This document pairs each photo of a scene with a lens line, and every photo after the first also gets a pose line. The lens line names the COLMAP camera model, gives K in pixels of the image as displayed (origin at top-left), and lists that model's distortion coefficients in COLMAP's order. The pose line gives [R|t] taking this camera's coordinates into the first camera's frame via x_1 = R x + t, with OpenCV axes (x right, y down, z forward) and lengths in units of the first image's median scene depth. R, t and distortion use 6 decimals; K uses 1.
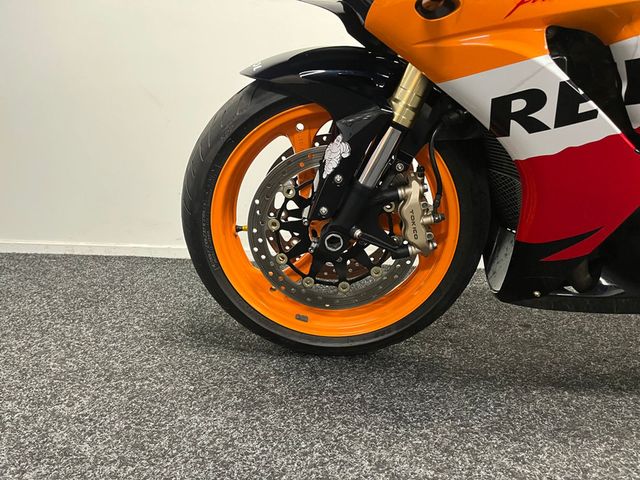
lens RADIAL K [[486.5, 0, 325.4], [0, 486.5, 238.5], [0, 0, 1]] dist [0.086846, -0.124485]
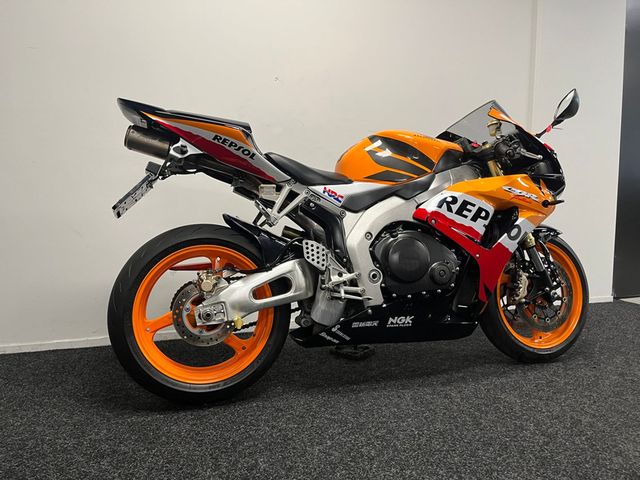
lens RADIAL K [[486.5, 0, 321.8], [0, 486.5, 235.1], [0, 0, 1]] dist [0.086846, -0.124485]
pose [[0.941068, -0.052830, 0.334067, -0.304479], [0.097545, 0.988149, -0.118517, -0.081894], [-0.323846, 0.144120, 0.935068, -1.009538]]
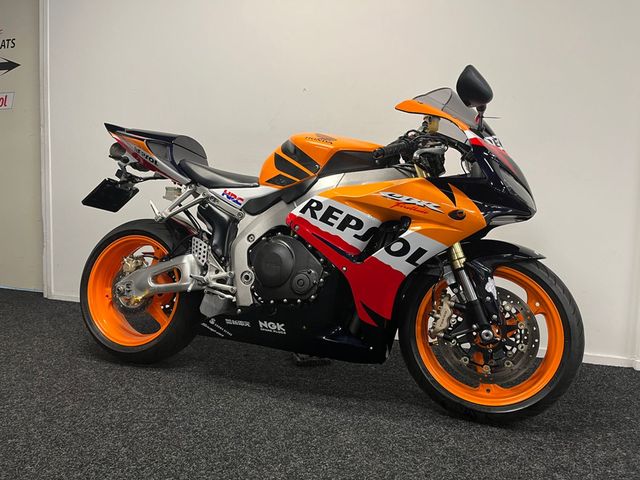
lens RADIAL K [[486.5, 0, 320.5], [0, 486.5, 237.2], [0, 0, 1]] dist [0.086846, -0.124485]
pose [[0.950705, 0.022765, -0.309259, 1.544053], [-0.070794, 0.986899, -0.144981, -0.021378], [0.301907, 0.159728, 0.939861, -1.043309]]
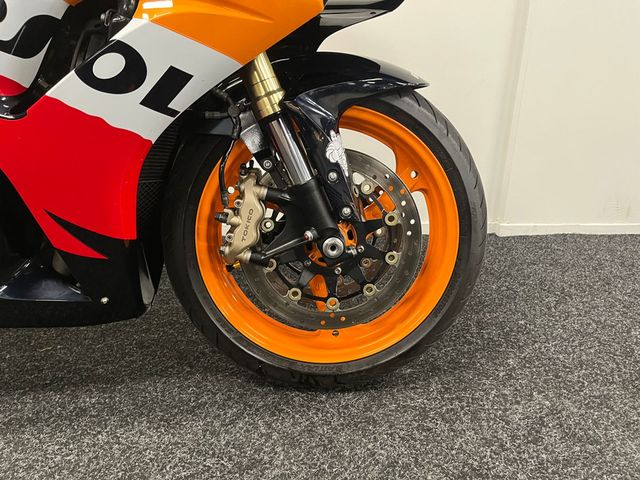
lens RADIAL K [[486.5, 0, 324.1], [0, 486.5, 236.2], [0, 0, 1]] dist [0.086846, -0.124485]
pose [[0.998220, -0.035120, 0.048202, 1.515446], [0.028315, 0.990409, 0.135234, -0.117714], [-0.052489, -0.133628, 0.989641, 0.025033]]
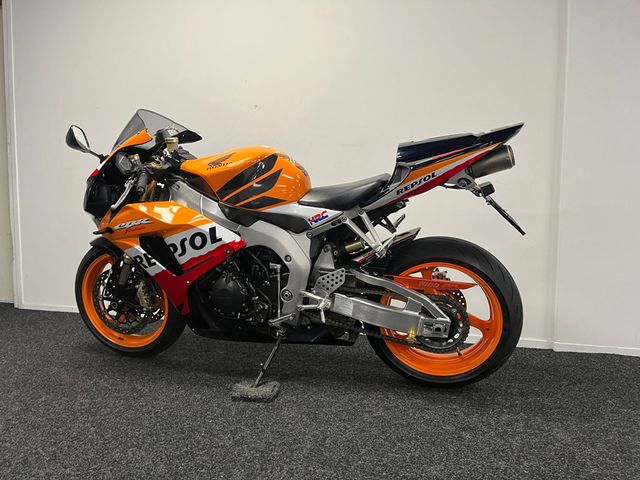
lens RADIAL K [[486.5, 0, 313.3], [0, 486.5, 243.3], [0, 0, 1]] dist [0.086846, -0.124485]
pose [[0.962495, -0.005295, -0.271248, 1.754307], [-0.036821, 0.988009, -0.149941, 0.035618], [0.268789, 0.154305, 0.950759, -1.258116]]
